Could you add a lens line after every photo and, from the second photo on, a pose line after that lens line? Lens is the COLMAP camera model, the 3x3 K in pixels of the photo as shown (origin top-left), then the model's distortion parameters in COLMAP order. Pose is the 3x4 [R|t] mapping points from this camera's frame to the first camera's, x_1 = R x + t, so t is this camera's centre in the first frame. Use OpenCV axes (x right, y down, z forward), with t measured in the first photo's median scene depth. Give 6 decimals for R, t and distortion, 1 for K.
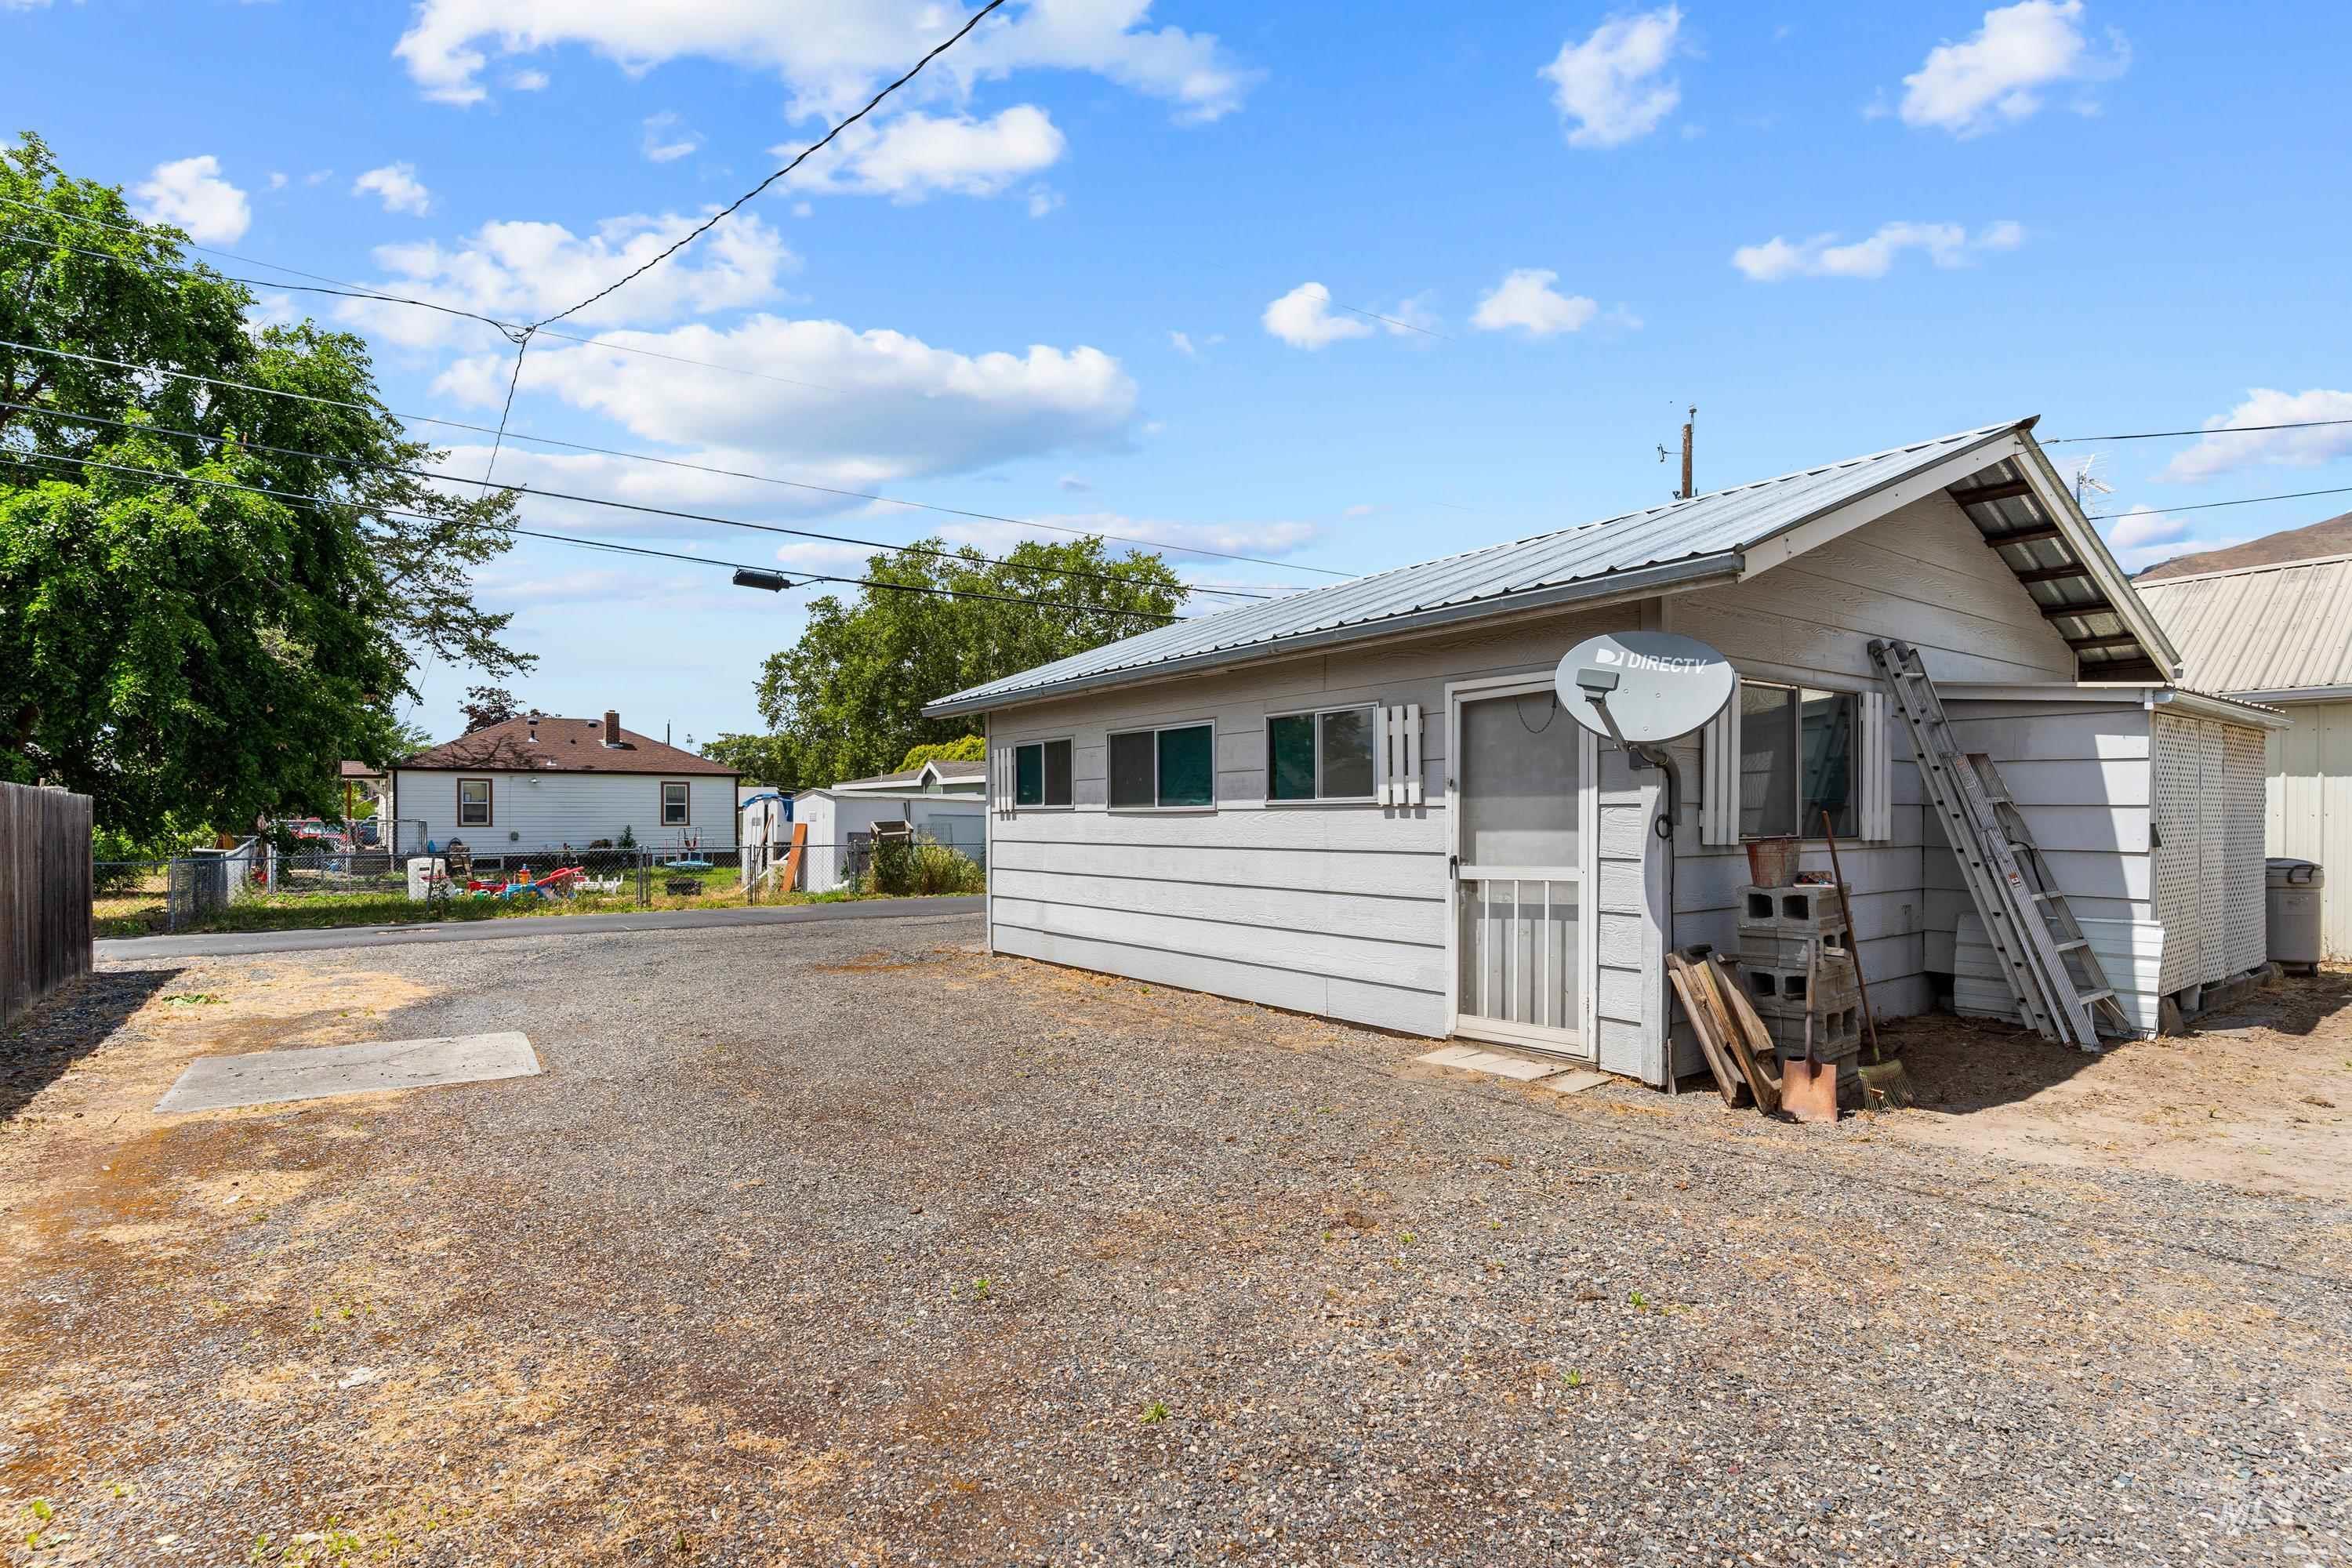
lens RADIAL K [[1139.6, 0, 1176.7], [0, 1139.6, 818.3], [0, 0, 1]] dist [-0.001578, -0.000448]
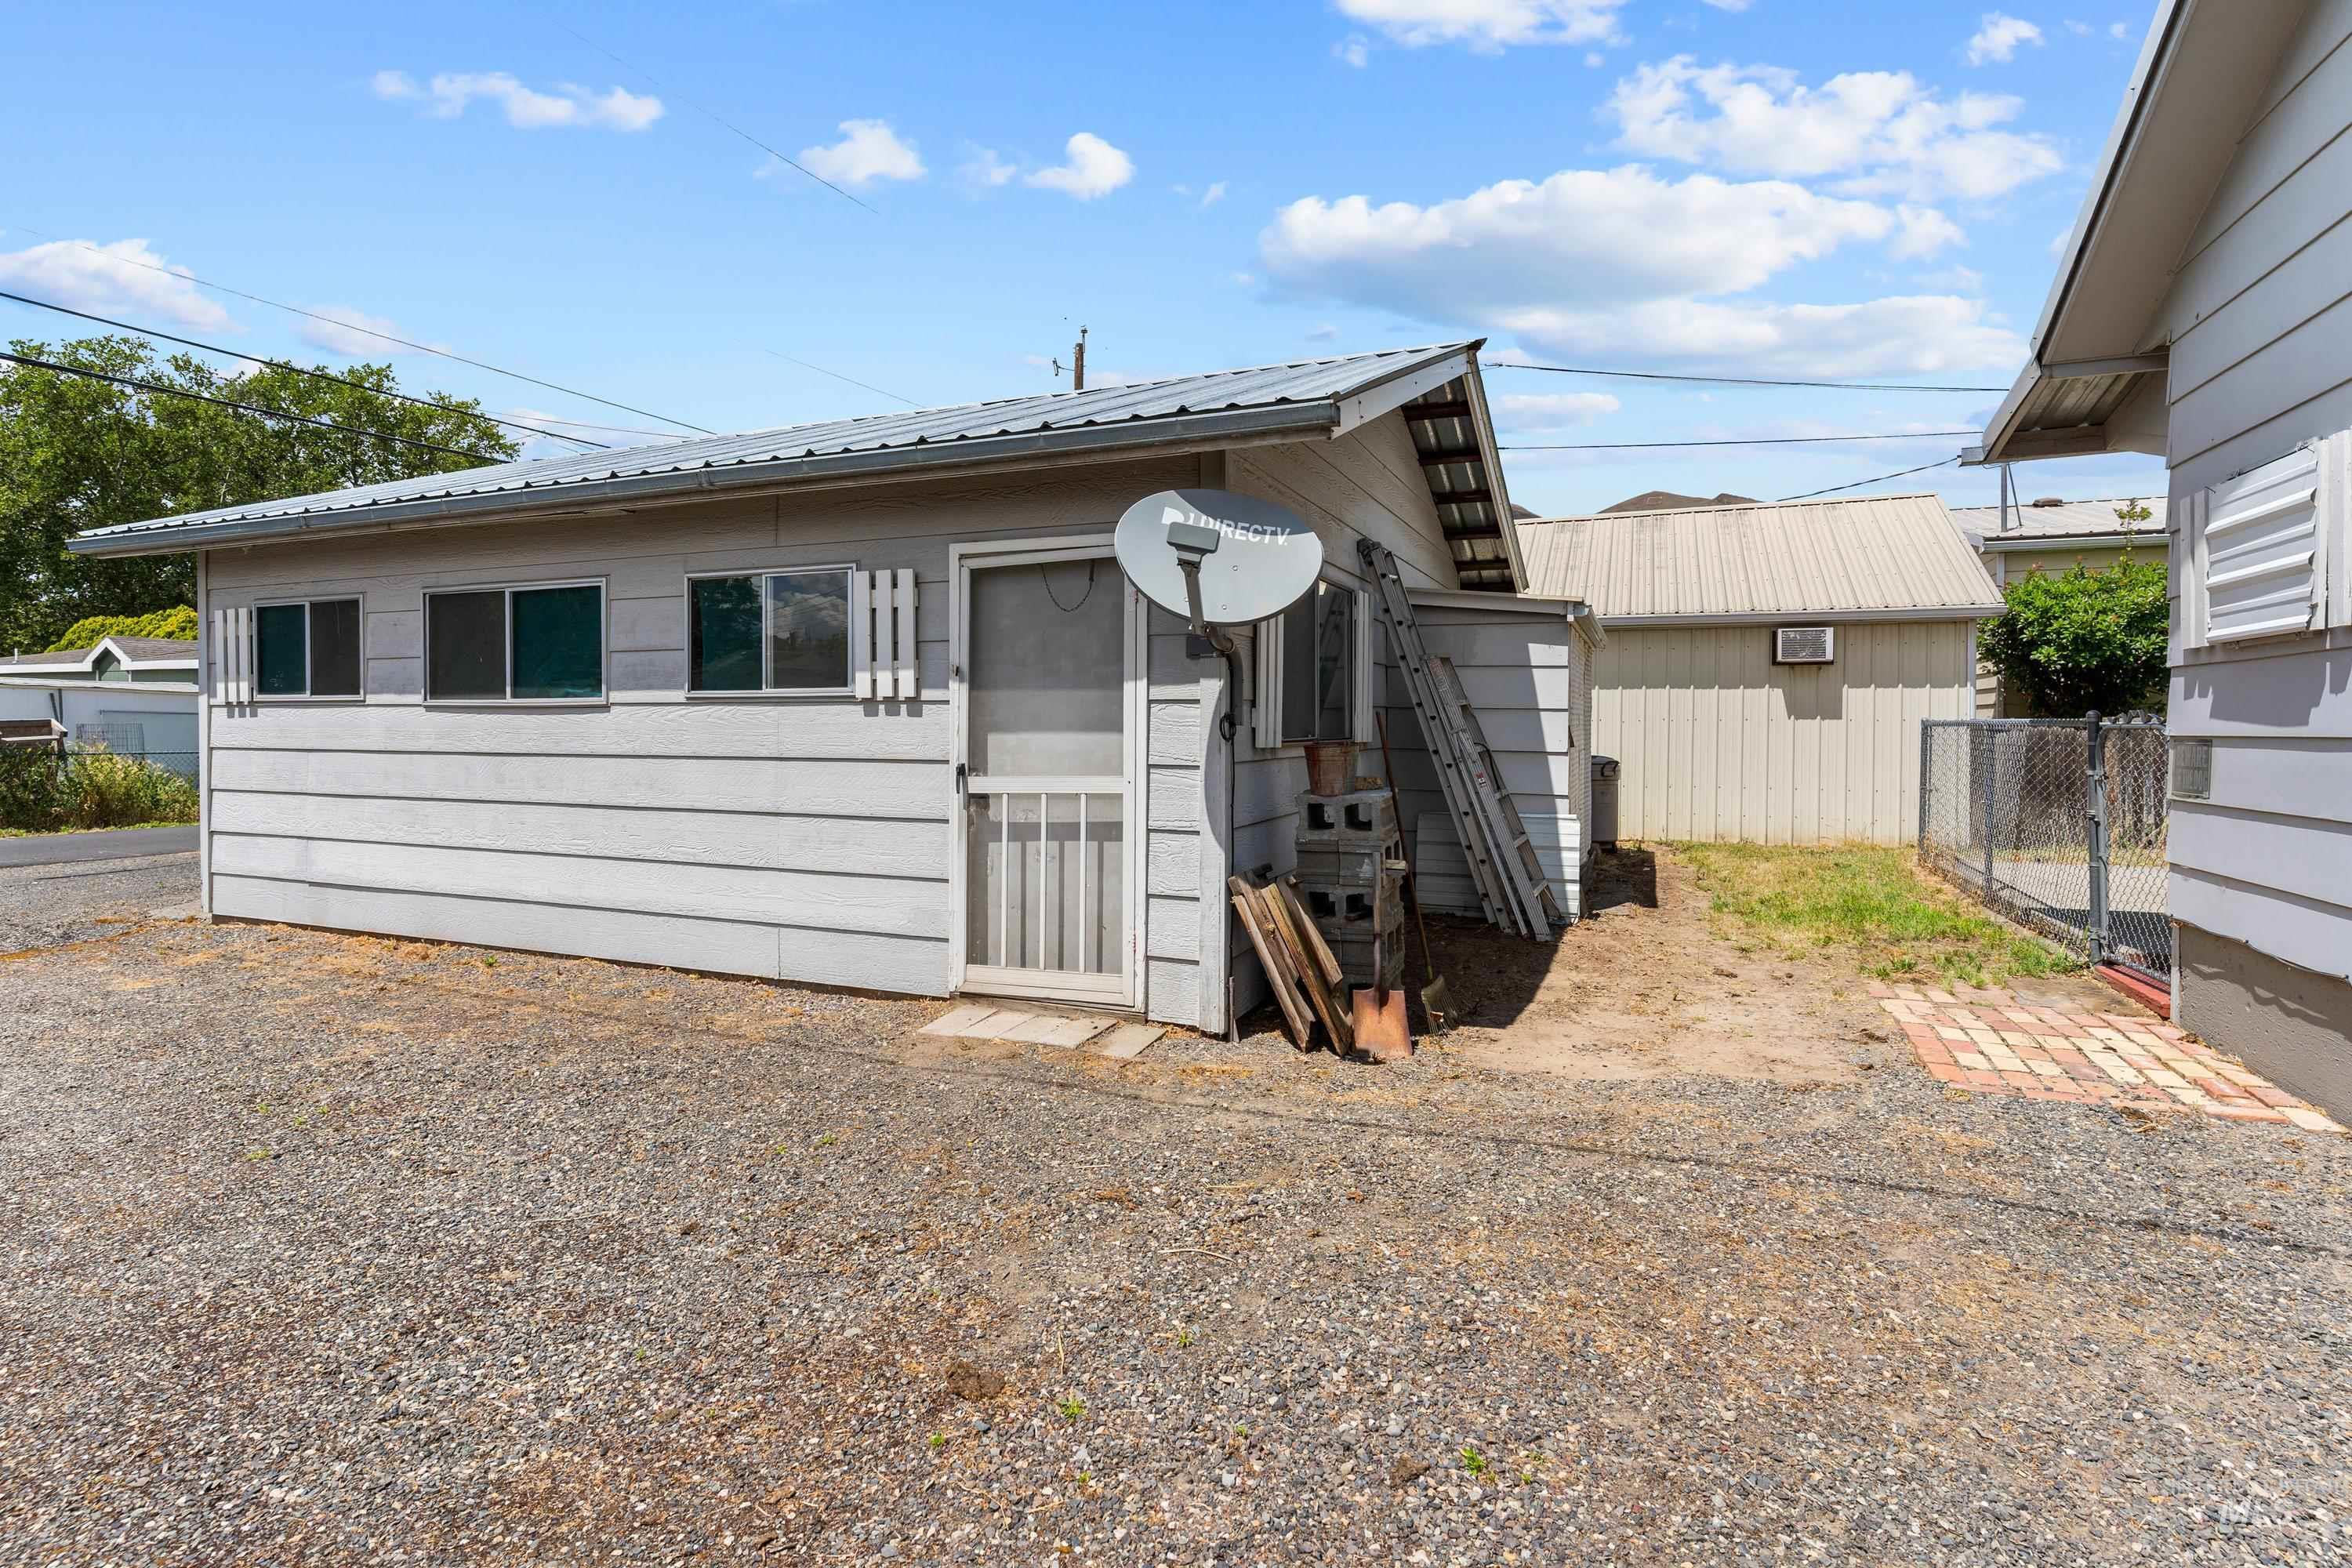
lens RADIAL K [[1139.1, 0, 1173.2], [0, 1139.1, 731.8], [0, 0, 1]] dist [0.001477, -0.000777]
pose [[0.860610, 0.000553, 0.509265, -0.031407], [-0.004903, 0.999962, 0.007200, 0.004376], [-0.509242, -0.008693, 0.860580, 0.252500]]
